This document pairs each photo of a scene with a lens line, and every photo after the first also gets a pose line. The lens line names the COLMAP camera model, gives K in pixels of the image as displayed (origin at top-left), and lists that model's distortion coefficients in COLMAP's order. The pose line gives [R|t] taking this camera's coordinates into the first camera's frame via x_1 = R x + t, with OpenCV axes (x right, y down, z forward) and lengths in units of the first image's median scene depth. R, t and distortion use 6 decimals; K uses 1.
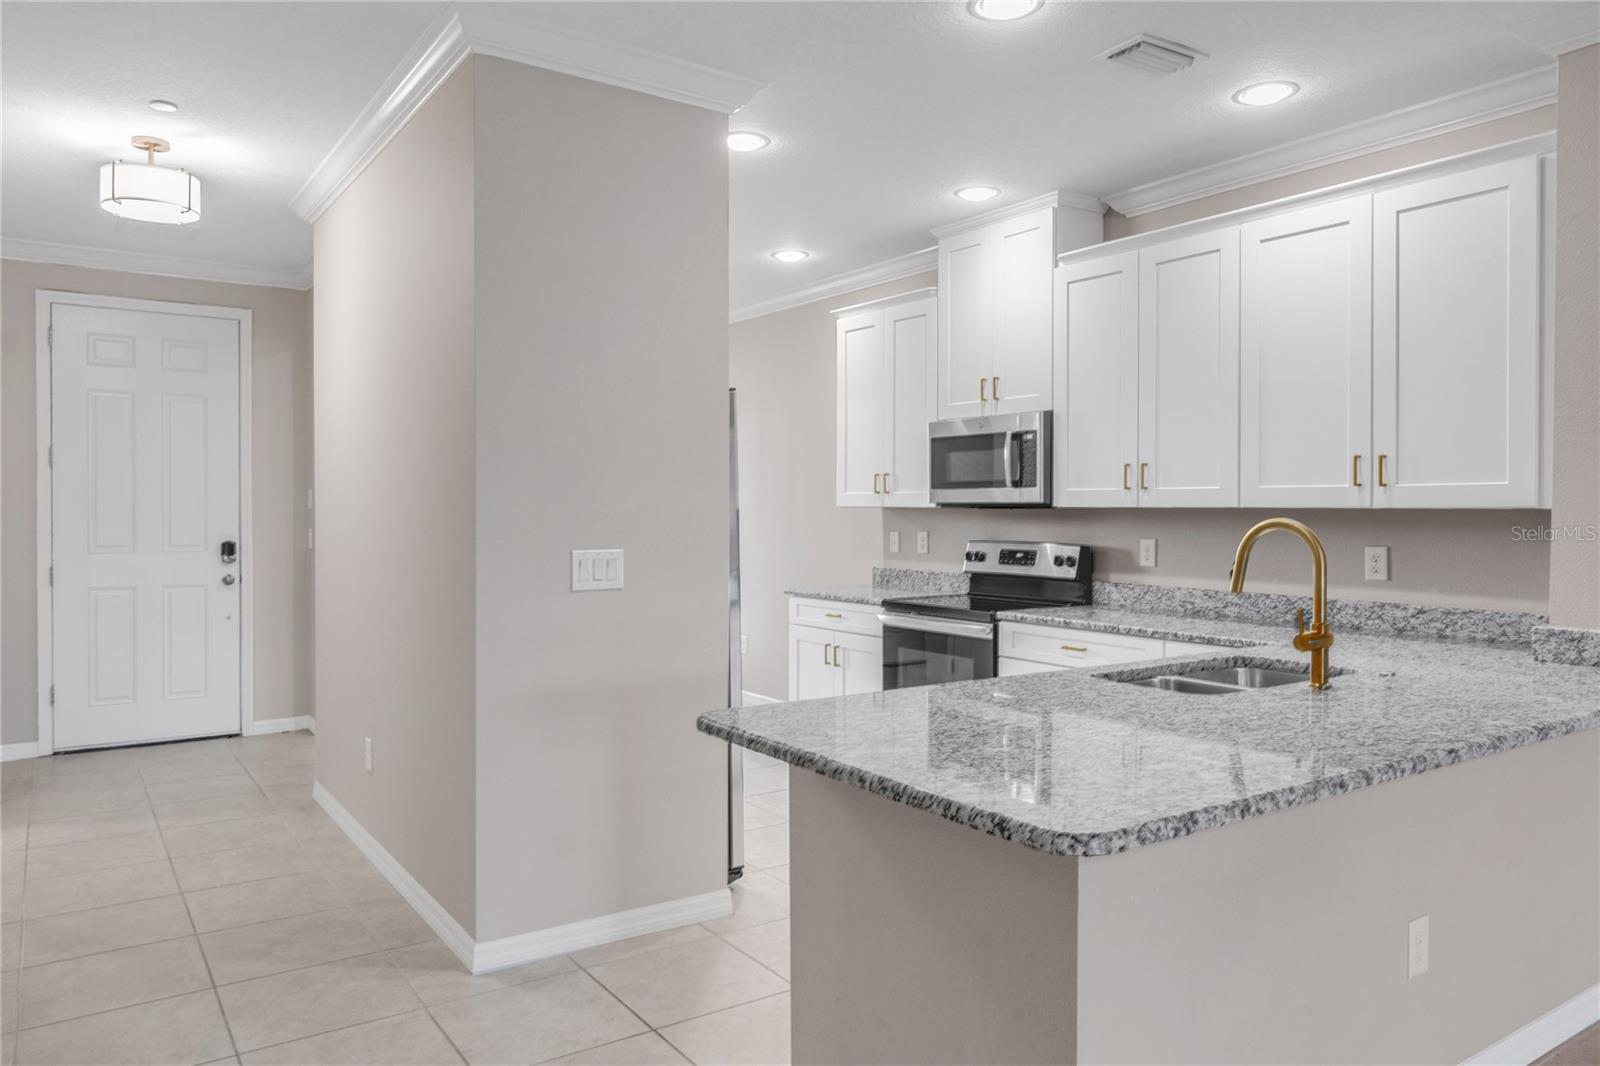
lens RADIAL K [[1079.6, 0, 802.1], [0, 1079.6, 508.1], [0, 0, 1]] dist [0.001839, 0.000913]
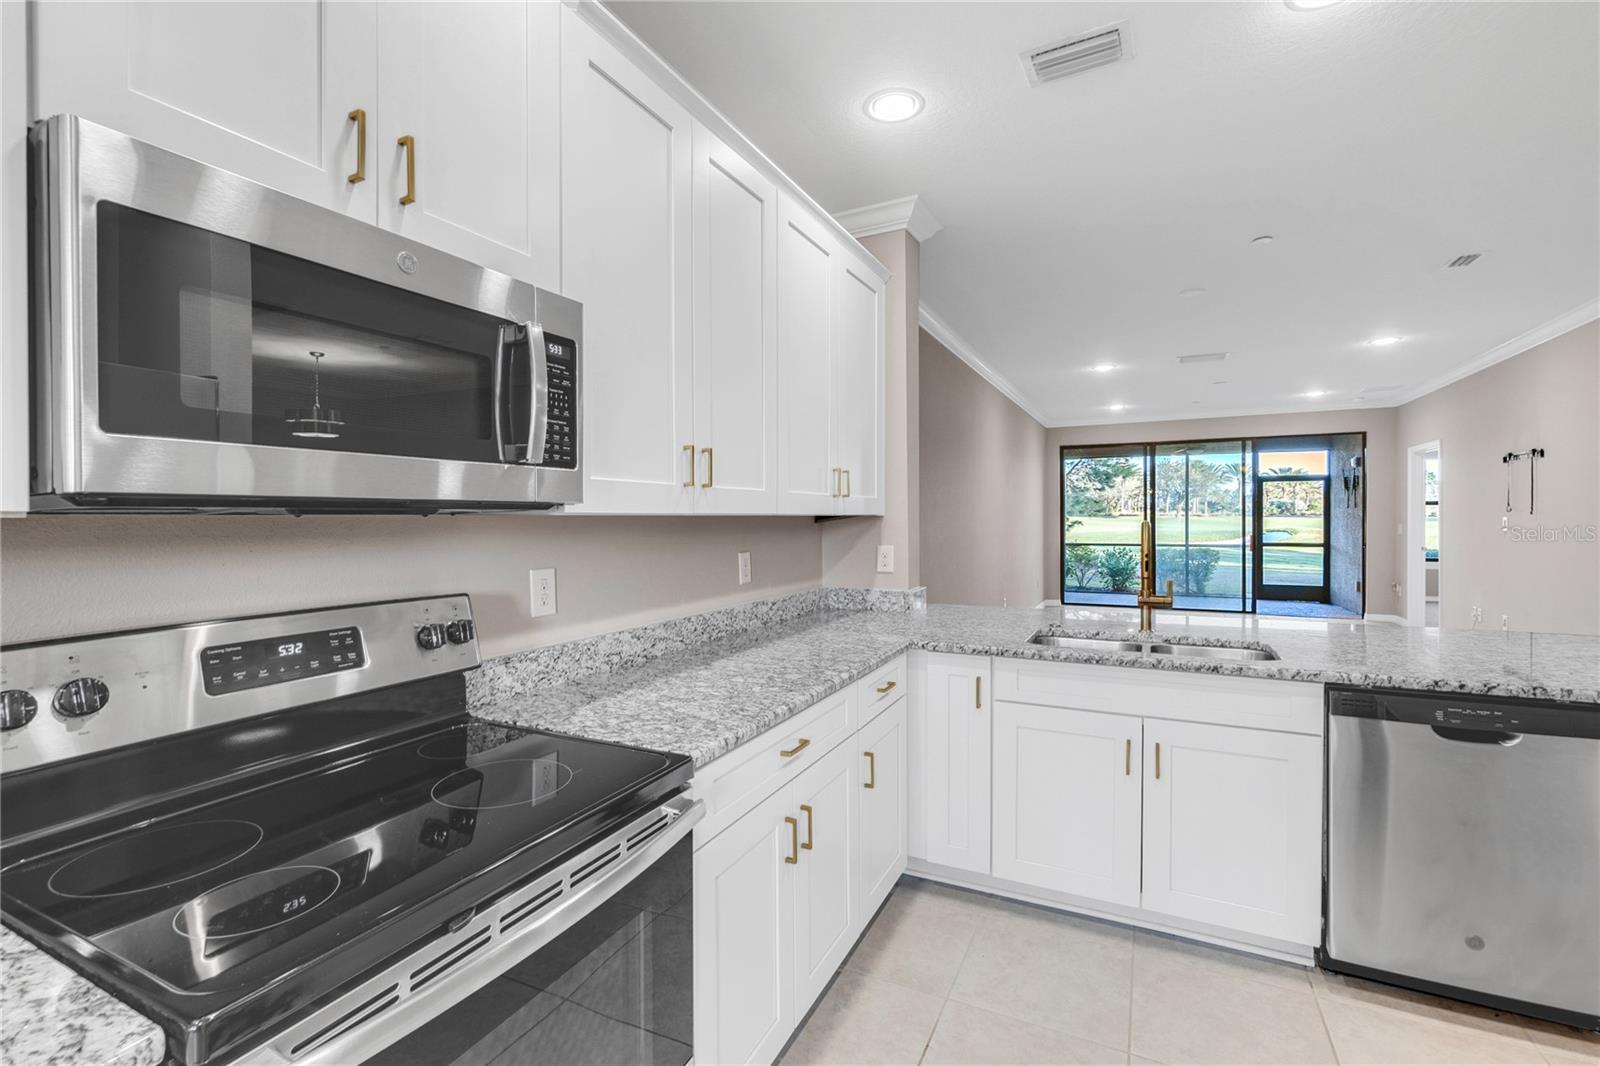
lens RADIAL K [[688.4, 0, 800.9], [0, 688.4, 525.8], [0, 0, 1]] dist [0.003114, 0.000319]
pose [[-0.465521, -0.007213, 0.885008, -0.093247], [0.008761, 0.999880, 0.012757, 0.002005], [-0.884994, 0.013693, -0.465402, 1.244605]]
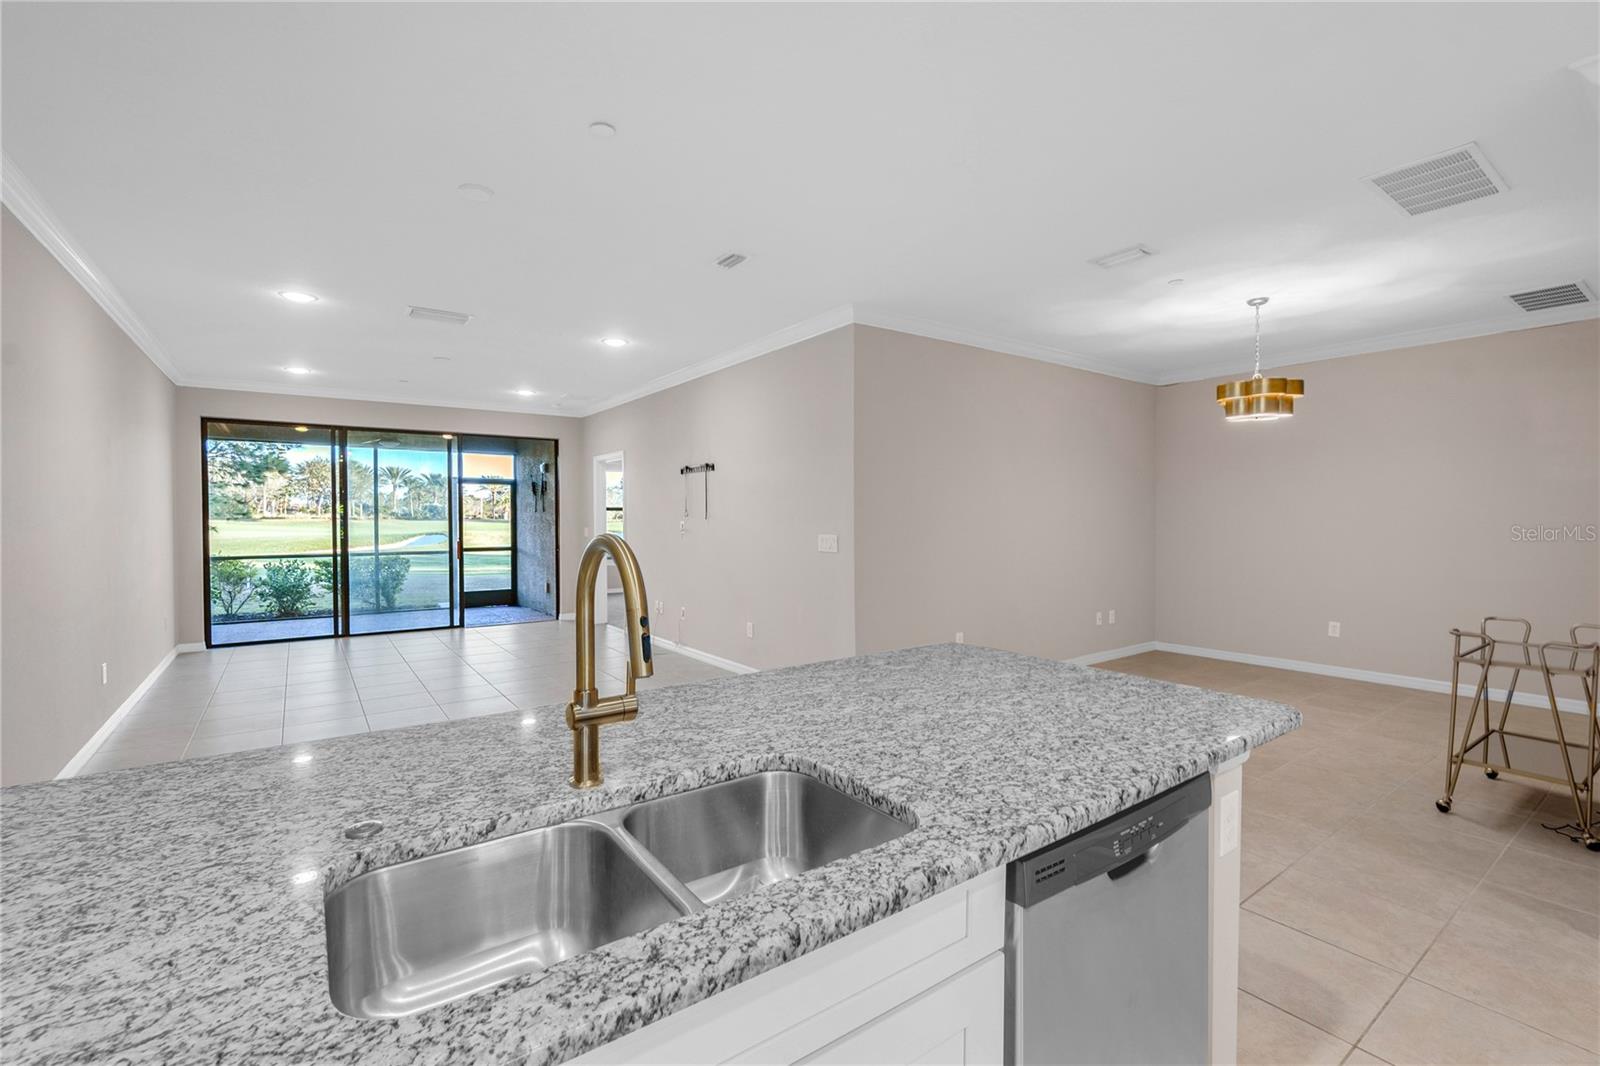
lens RADIAL K [[698.0, 0, 790.6], [0, 698.0, 533.9], [0, 0, 1]] dist [-0.015047, 0.000064]
pose [[-0.999998, 0.001353, -0.001595, 0.238825], [0.001312, 0.999669, 0.025707, 0.001618], [0.001629, 0.025705, -0.999668, 0.947109]]
